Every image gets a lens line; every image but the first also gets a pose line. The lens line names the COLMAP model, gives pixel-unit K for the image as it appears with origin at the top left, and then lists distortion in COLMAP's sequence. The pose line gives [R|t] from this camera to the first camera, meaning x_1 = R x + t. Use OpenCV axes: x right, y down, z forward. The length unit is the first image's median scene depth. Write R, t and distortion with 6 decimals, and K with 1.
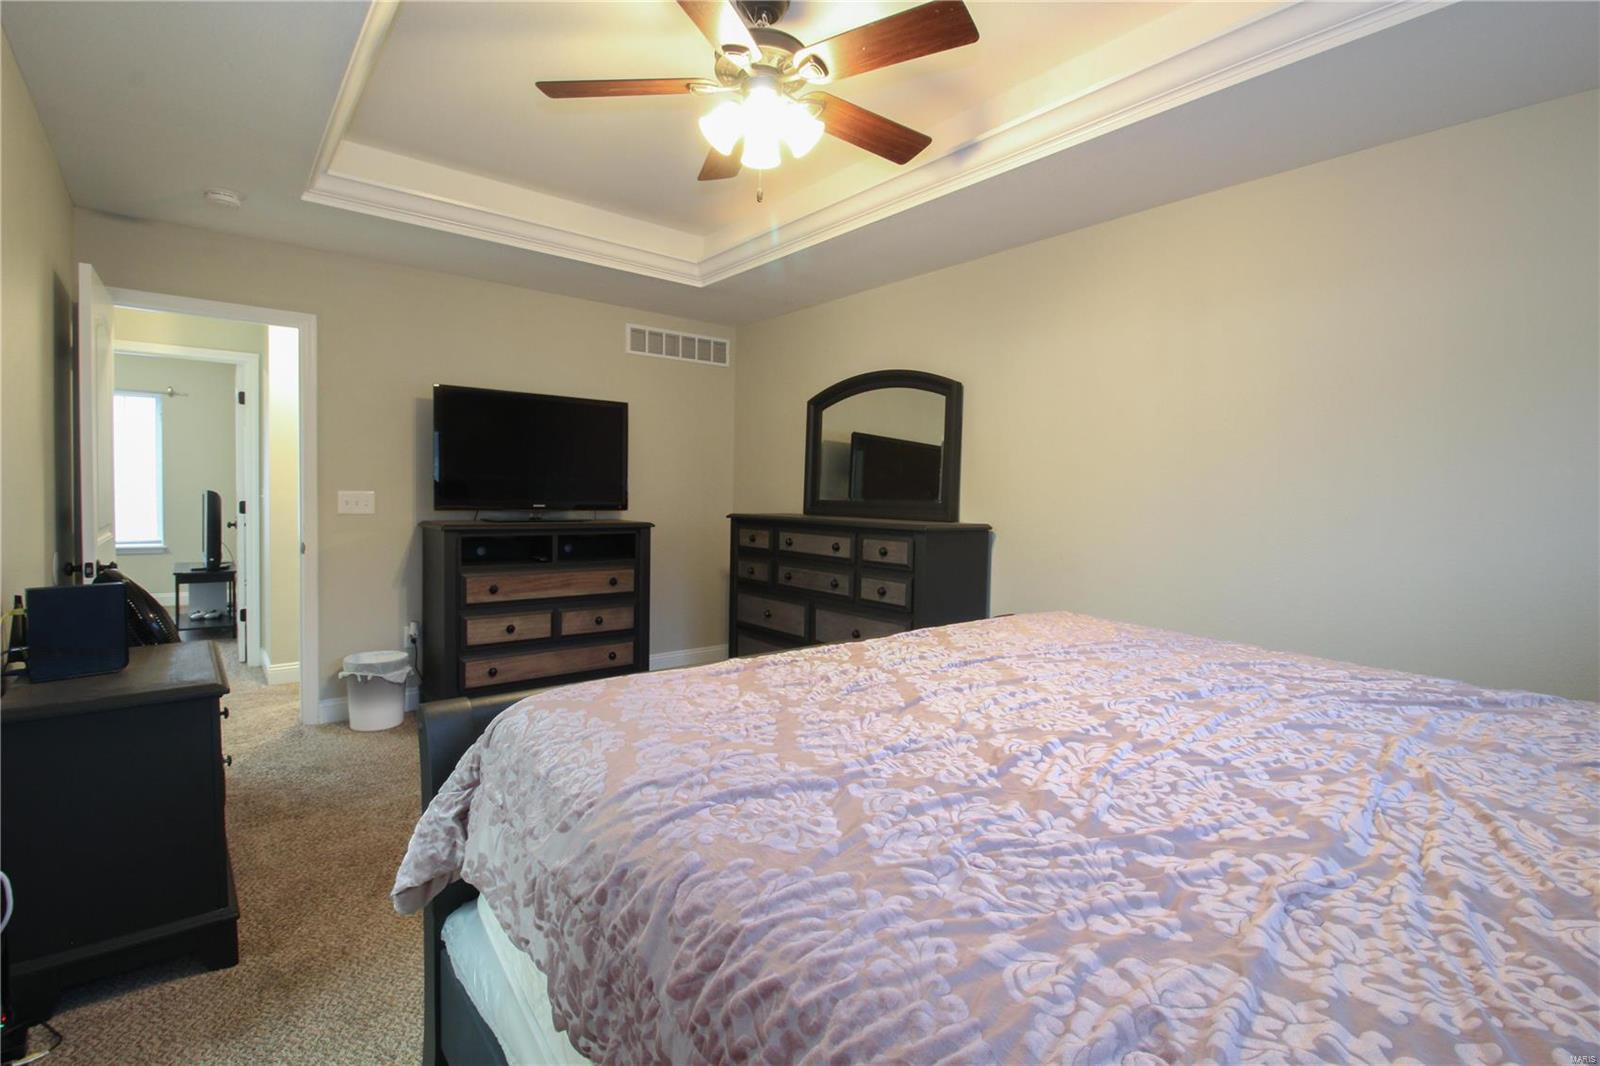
lens RADIAL K [[741.5, 0, 801.3], [0, 741.5, 525.0], [0, 0, 1]] dist [0.002979, -0.014303]
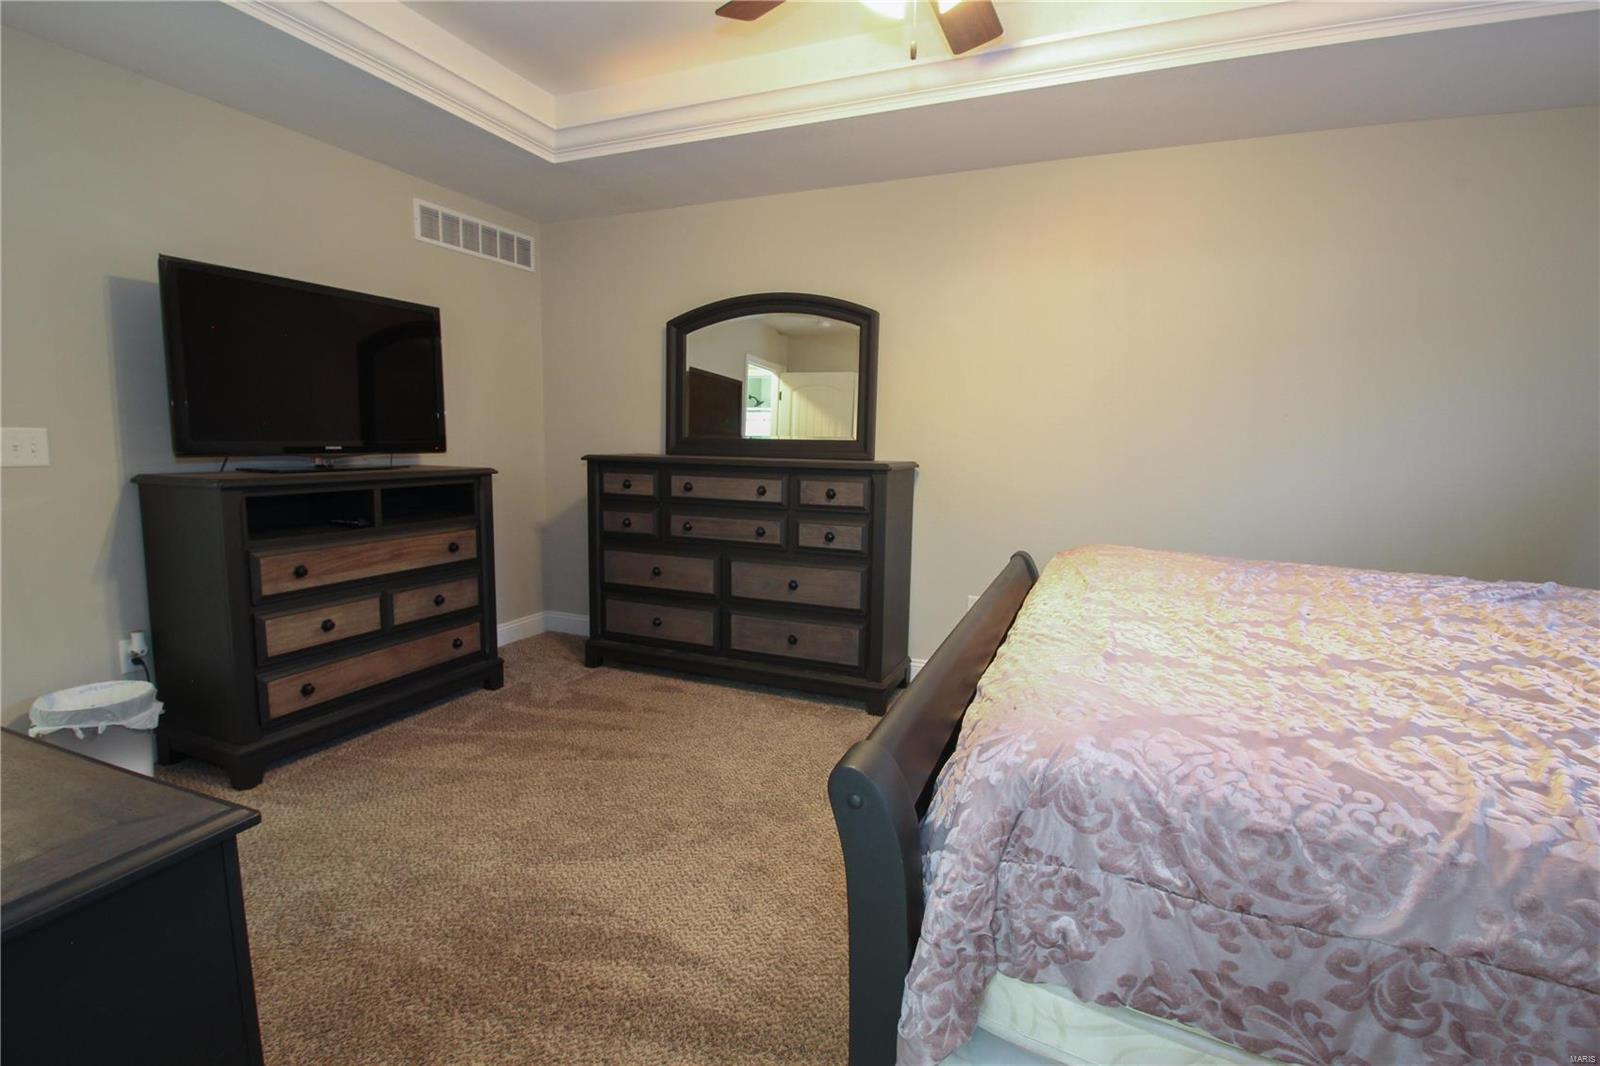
lens RADIAL K [[741.5, 0, 801.3], [0, 741.5, 525.0], [0, 0, 1]] dist [0.002979, -0.014303]
pose [[0.883900, -0.059584, 0.463864, -0.303267], [0.020184, 0.995787, 0.089450, -0.007293], [-0.467240, -0.069703, 0.881379, 0.175090]]
